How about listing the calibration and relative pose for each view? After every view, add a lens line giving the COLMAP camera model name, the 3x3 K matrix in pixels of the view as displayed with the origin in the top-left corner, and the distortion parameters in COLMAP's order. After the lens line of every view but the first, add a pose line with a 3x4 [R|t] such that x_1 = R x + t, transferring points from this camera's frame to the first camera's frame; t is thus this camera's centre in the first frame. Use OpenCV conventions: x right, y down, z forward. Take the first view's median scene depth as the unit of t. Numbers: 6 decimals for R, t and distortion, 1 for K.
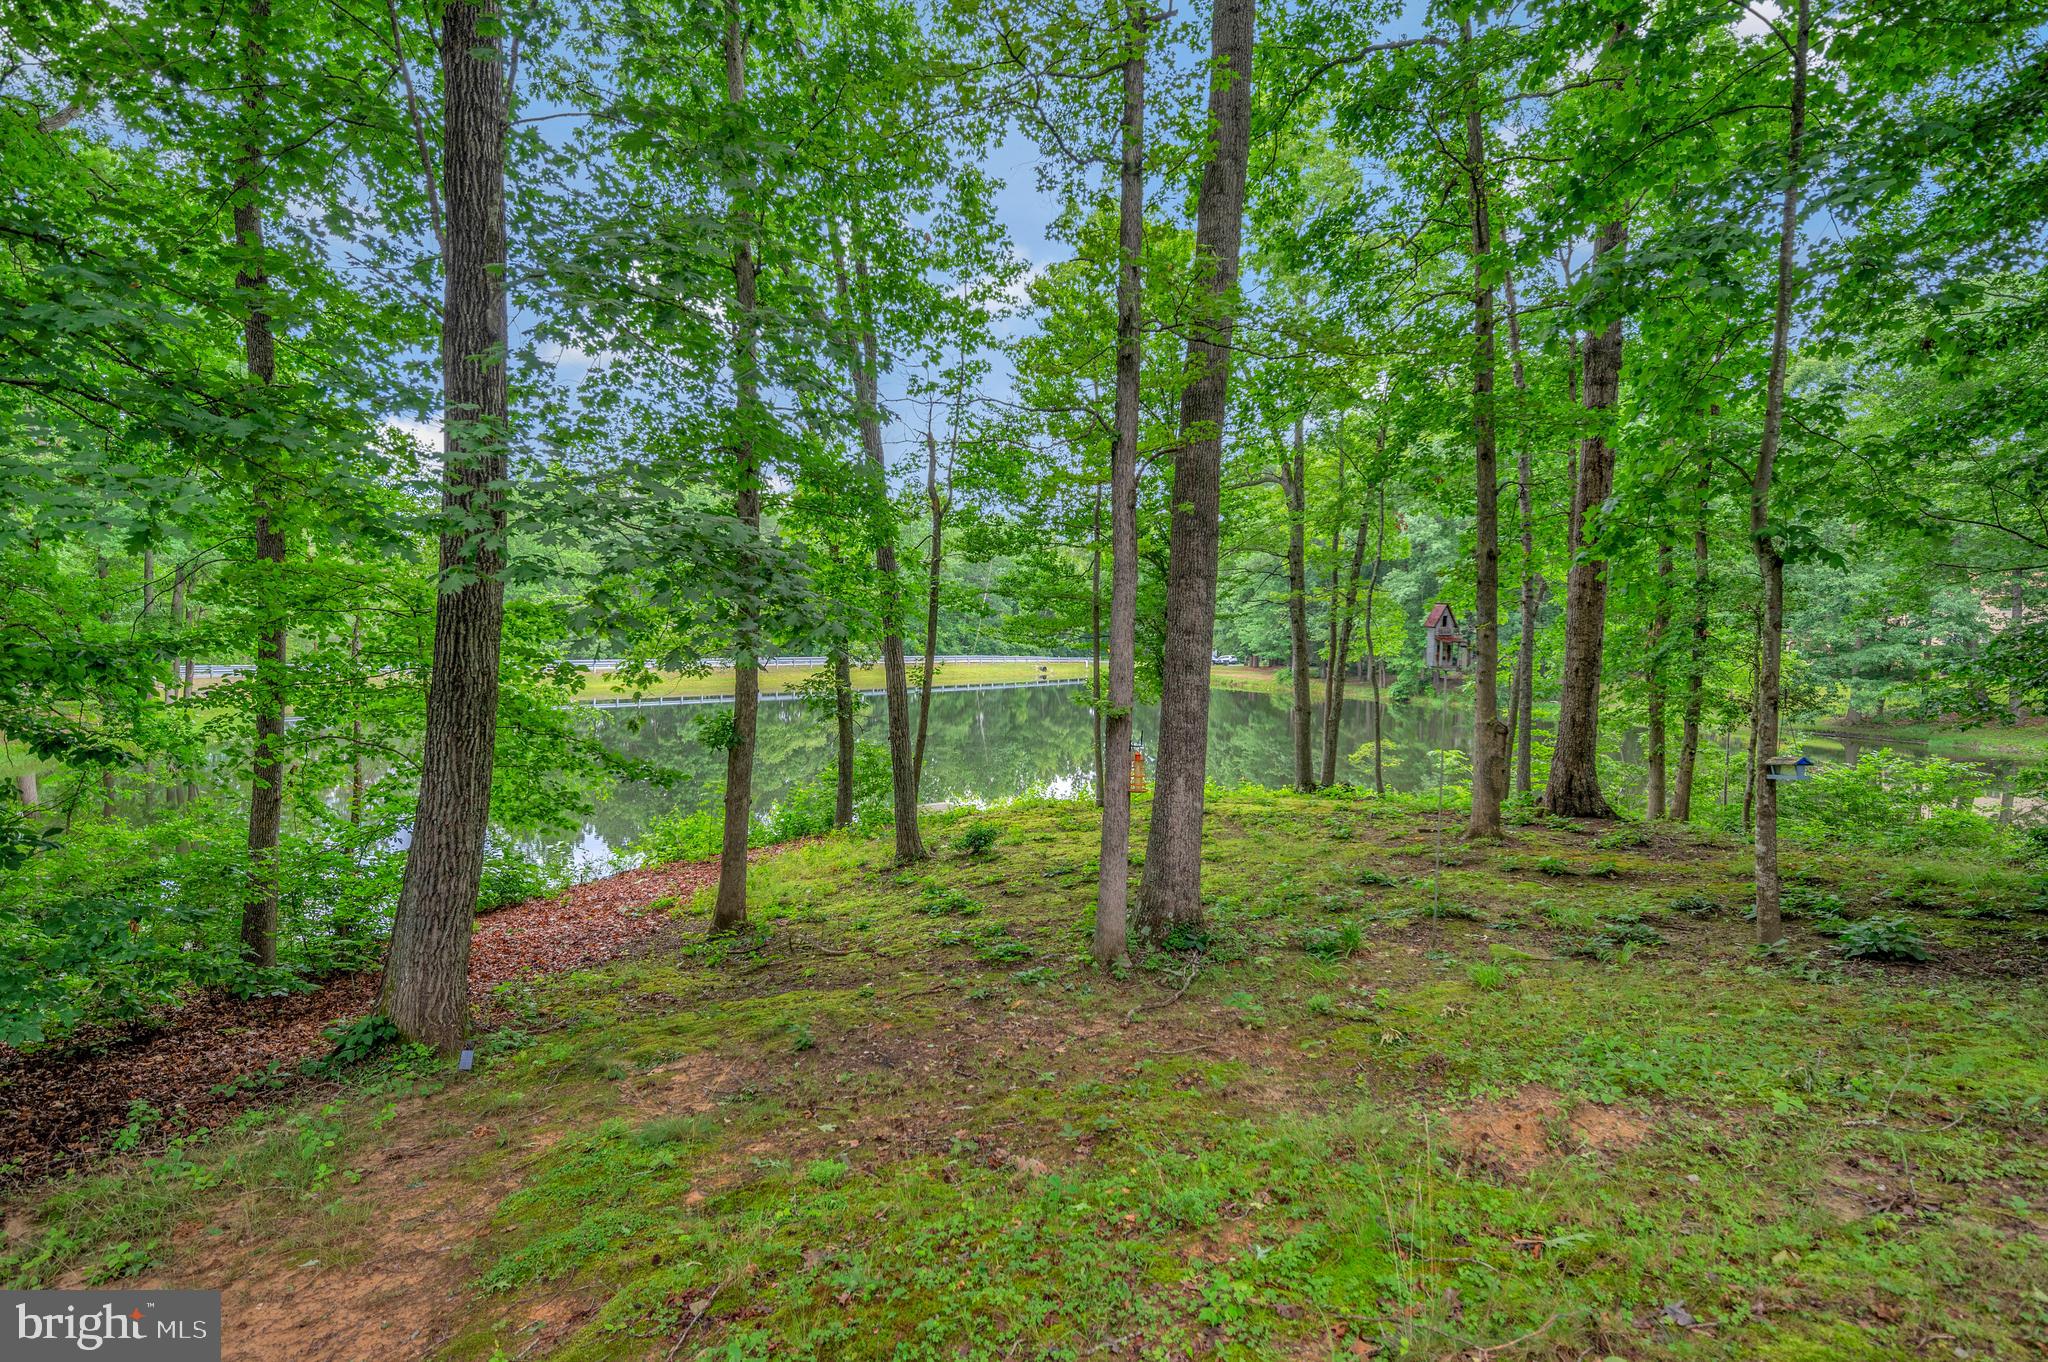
lens RADIAL K [[1083.6, 0, 1012.4], [0, 1083.6, 675.6], [0, 0, 1]] dist [-0.002511, -0.000108]
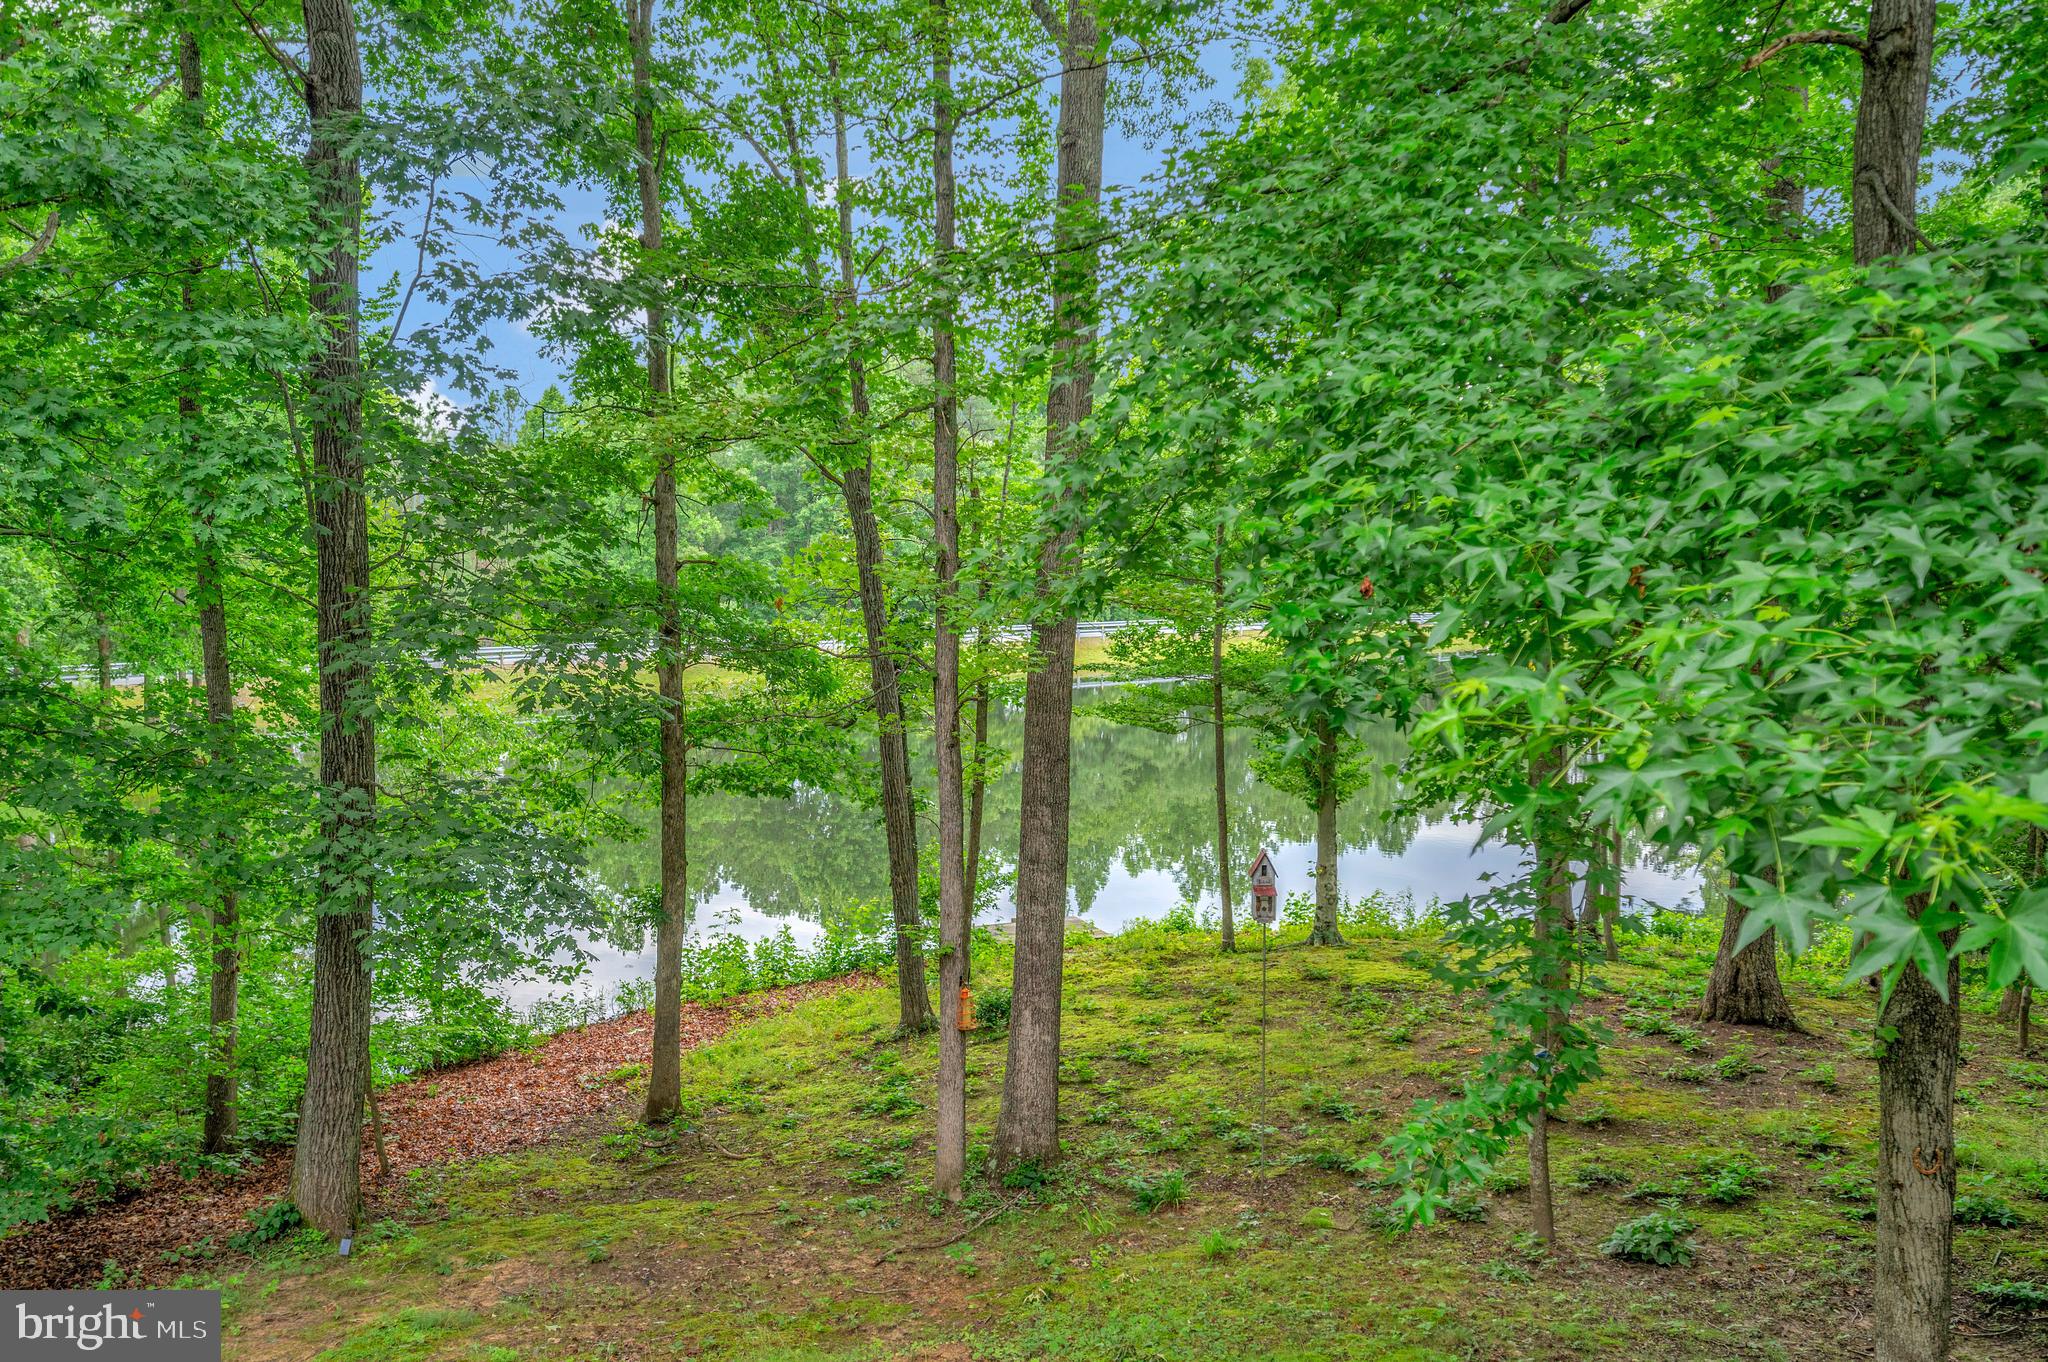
lens RADIAL K [[1786.3, 0, 955.8], [0, 1786.3, 695.2], [0, 0, 1]] dist [-0.007068, 0.011293]
pose [[0.967504, 0.001404, -0.252853, 0.534462], [0.009146, 0.999136, 0.040541, -0.271673], [0.252691, -0.041536, 0.966655, -0.590705]]
